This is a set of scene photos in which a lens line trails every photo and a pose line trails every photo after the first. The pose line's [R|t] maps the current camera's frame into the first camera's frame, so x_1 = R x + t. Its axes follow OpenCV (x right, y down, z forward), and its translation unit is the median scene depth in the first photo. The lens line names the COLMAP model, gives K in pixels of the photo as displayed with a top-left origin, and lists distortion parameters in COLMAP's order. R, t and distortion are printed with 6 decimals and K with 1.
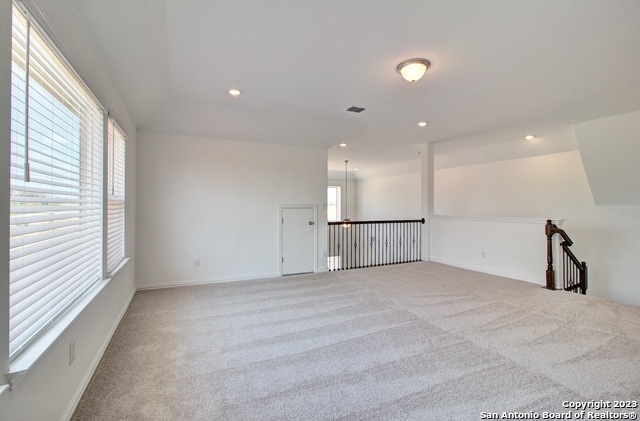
lens RADIAL K [[292.6, 0, 321.7], [0, 292.6, 206.3], [0, 0, 1]] dist [-0.003567, 0.003034]
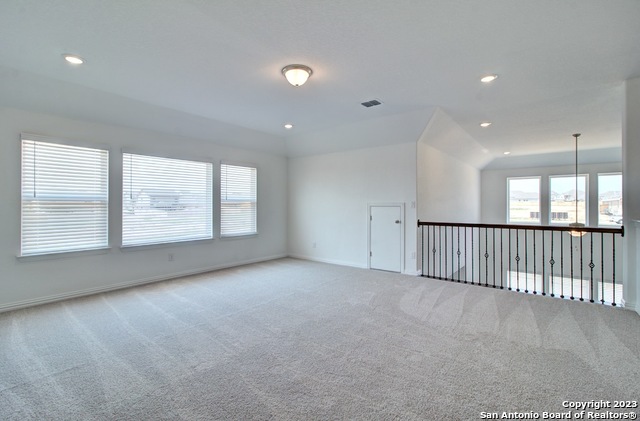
lens RADIAL K [[292.6, 0, 319.5], [0, 292.6, 207.4], [0, 0, 1]] dist [-0.003567, 0.003034]
pose [[0.441962, 0.001992, -0.897031, 0.717673], [0.003551, 0.999986, 0.003971, 0.004606], [0.897027, -0.004940, 0.441949, 0.333954]]
